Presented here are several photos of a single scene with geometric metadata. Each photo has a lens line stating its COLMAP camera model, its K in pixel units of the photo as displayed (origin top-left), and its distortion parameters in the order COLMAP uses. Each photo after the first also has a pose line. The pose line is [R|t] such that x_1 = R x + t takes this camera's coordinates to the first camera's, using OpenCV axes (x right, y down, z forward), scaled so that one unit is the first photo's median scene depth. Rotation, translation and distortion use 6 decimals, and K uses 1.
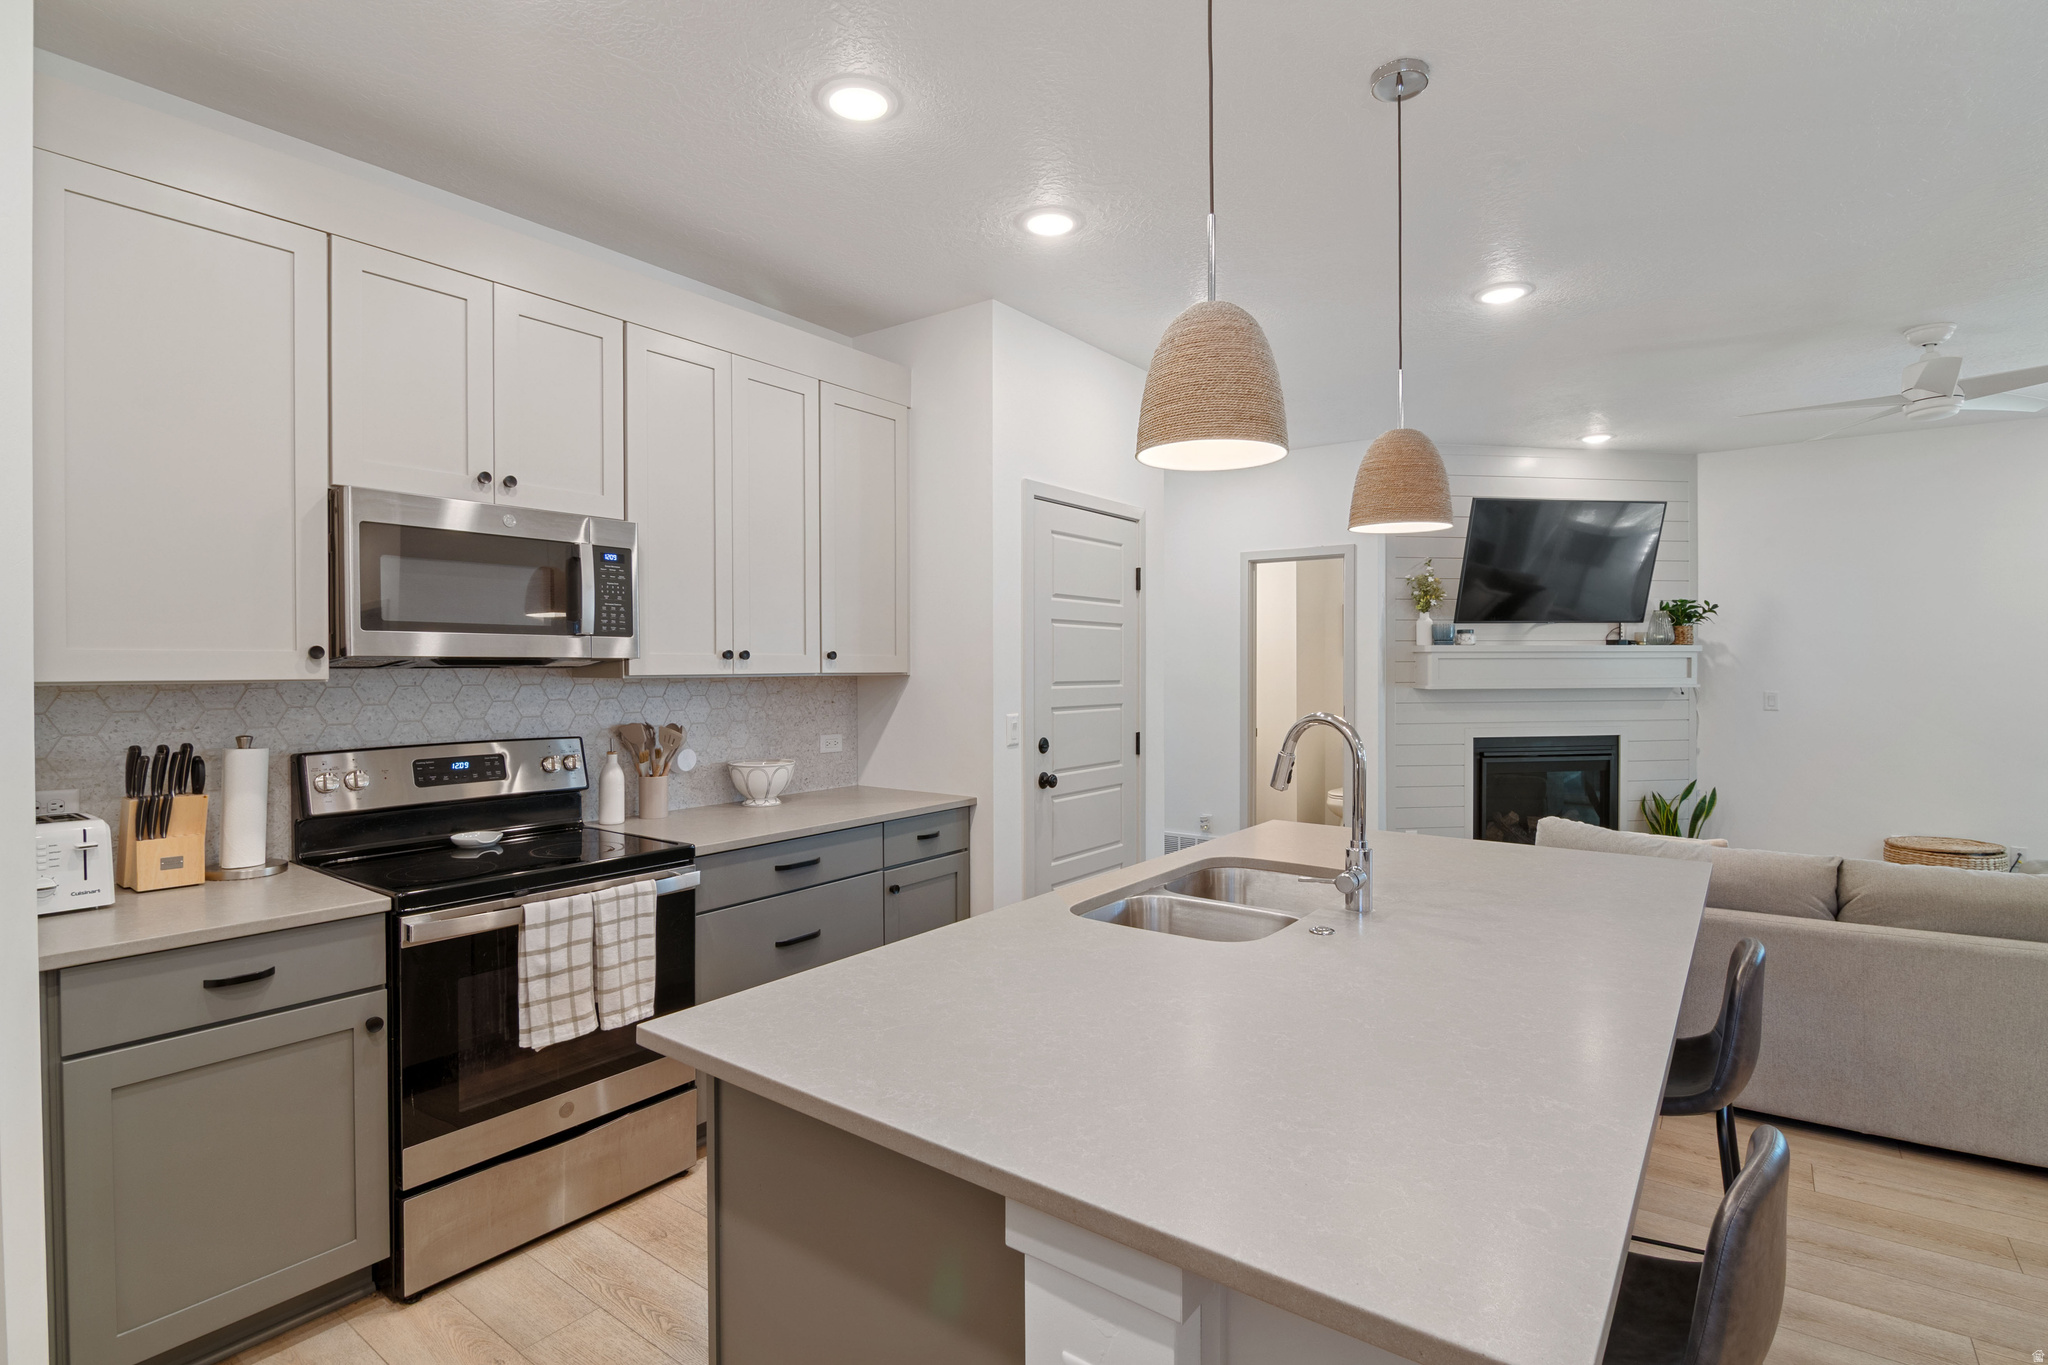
lens RADIAL K [[974.9, 0, 1029.8], [0, 974.9, 680.3], [0, 0, 1]] dist [-0.004960, -0.001223]
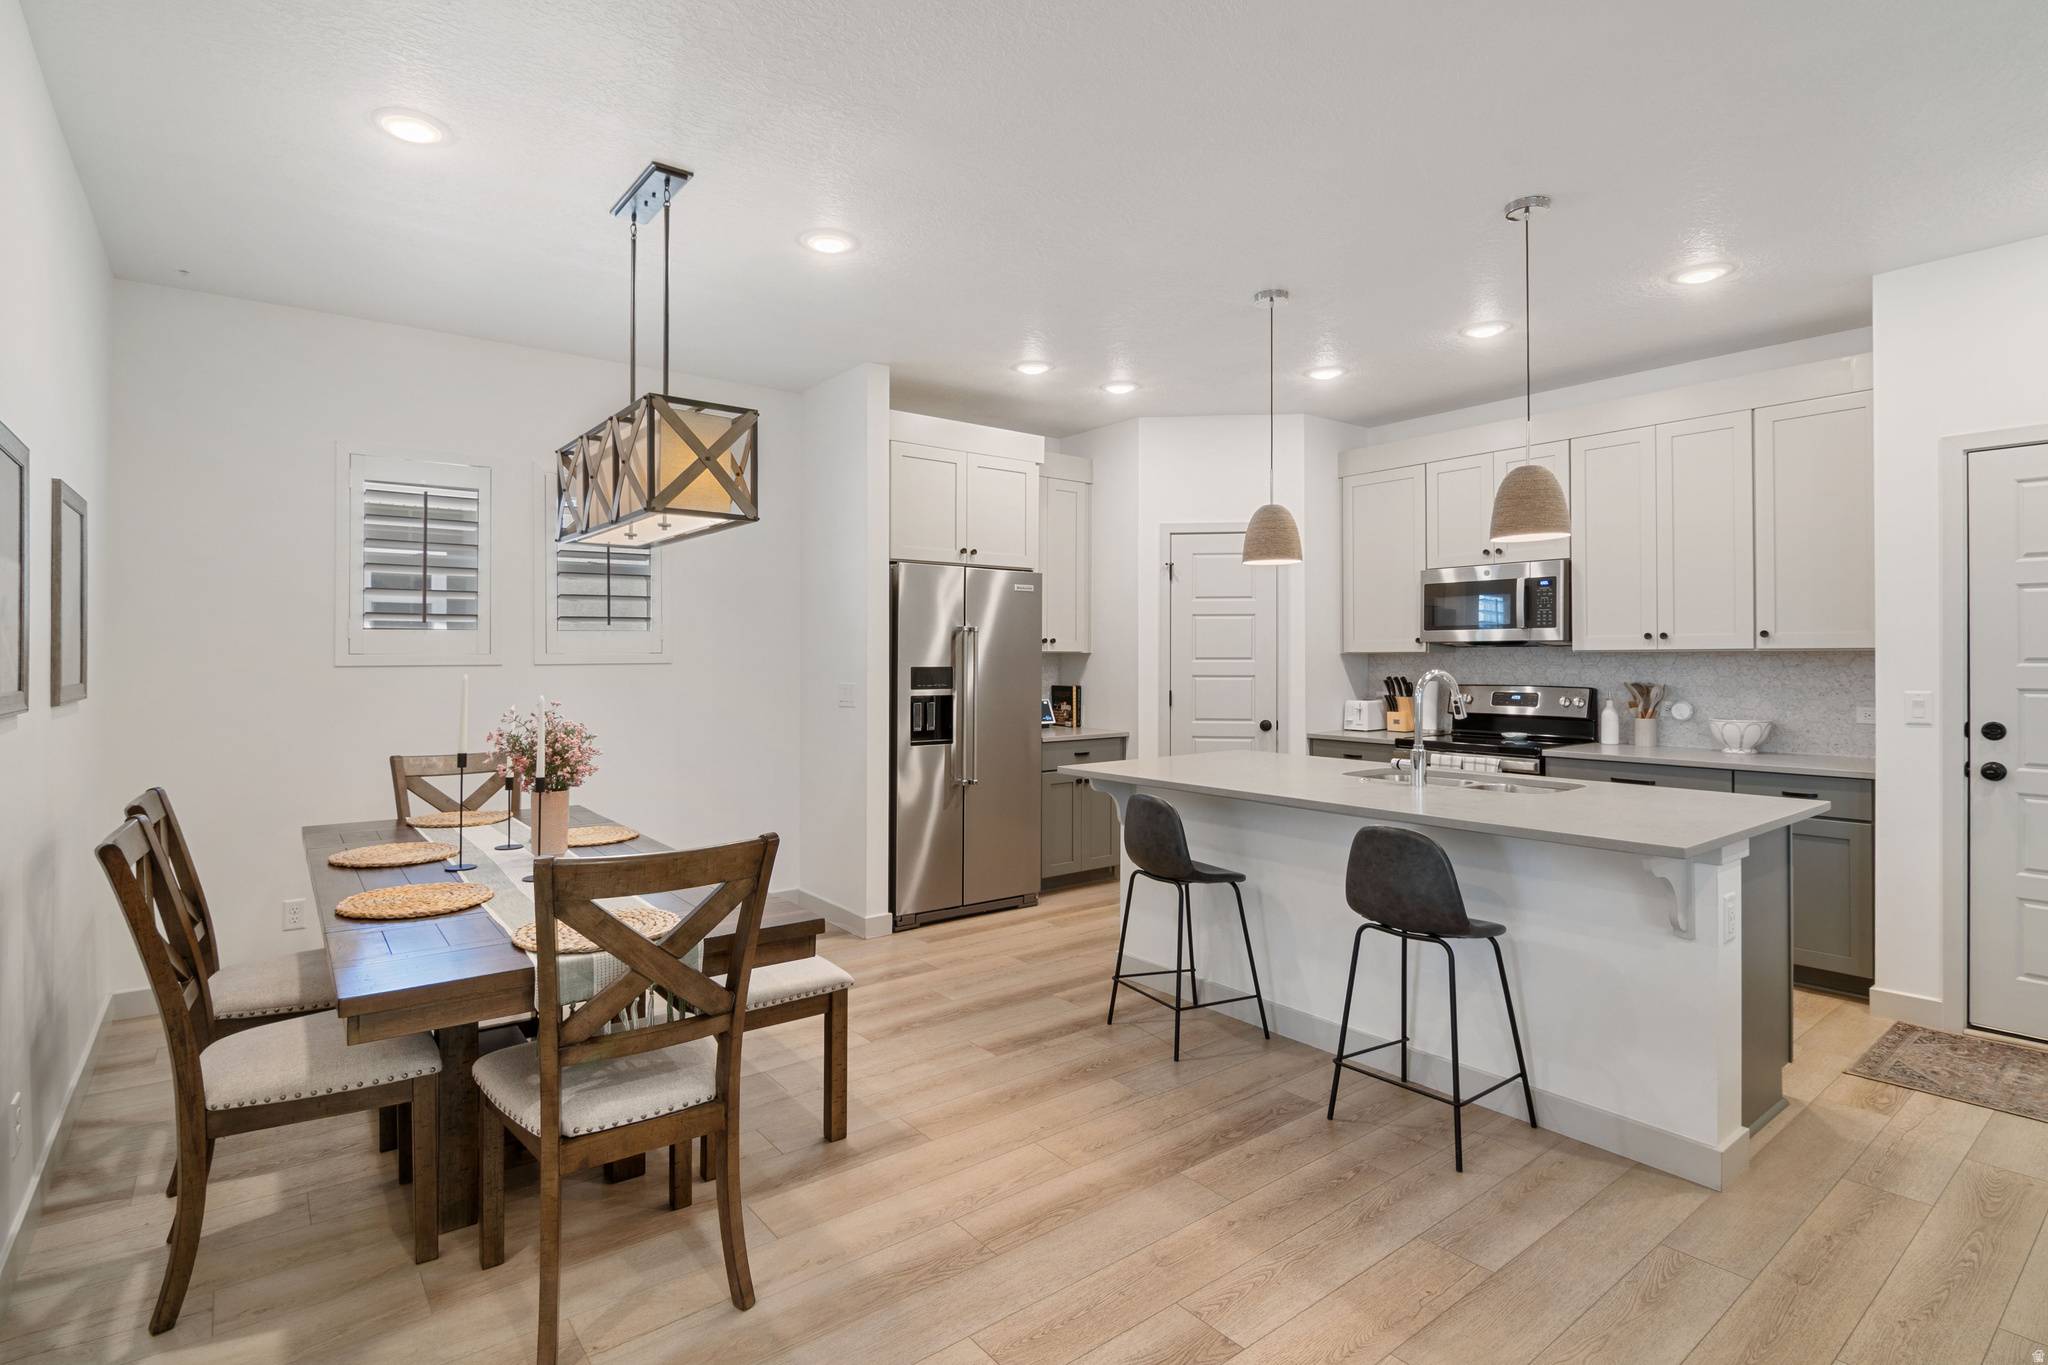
lens RADIAL K [[1000.7, 0, 1010.6], [0, 1000.7, 649.3], [0, 0, 1]] dist [-0.005277, -0.000417]
pose [[-0.264105, -0.004172, -0.964485, 1.249837], [-0.009391, 0.999954, -0.001754, 0.004330], [0.964448, 0.008595, -0.264132, 0.440201]]
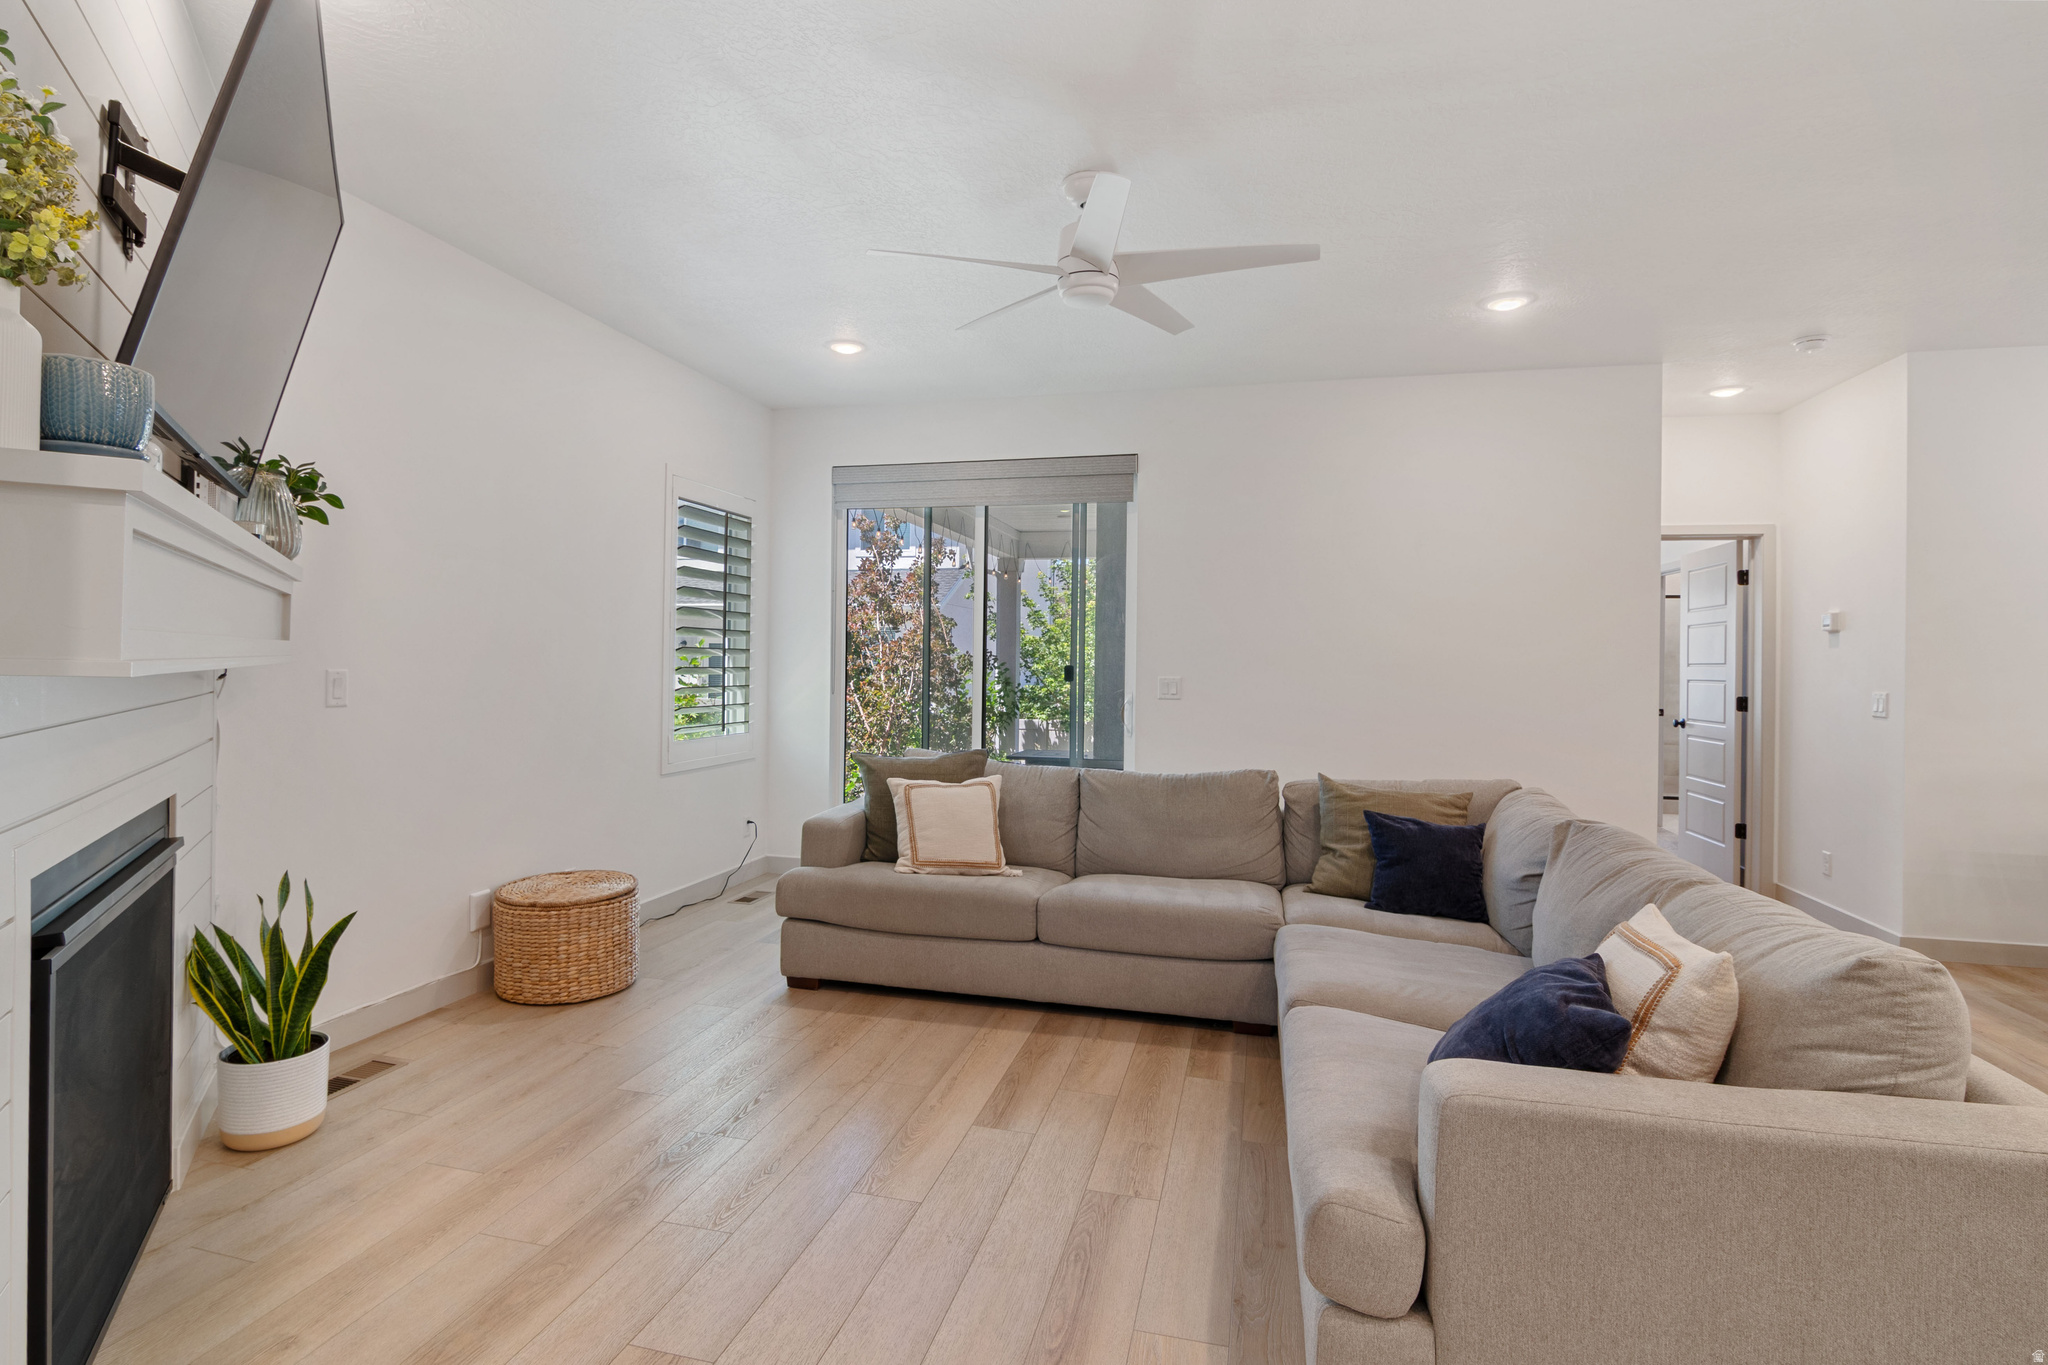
lens RADIAL K [[994.6, 0, 1013.6], [0, 994.6, 658.9], [0, 0, 1]] dist [0.002666, -0.007607]
pose [[-0.382104, -0.000584, 0.924119, 0.255055], [-0.002914, 0.999996, -0.000573, 0.009139], [-0.924115, -0.002912, -0.382104, 1.564105]]
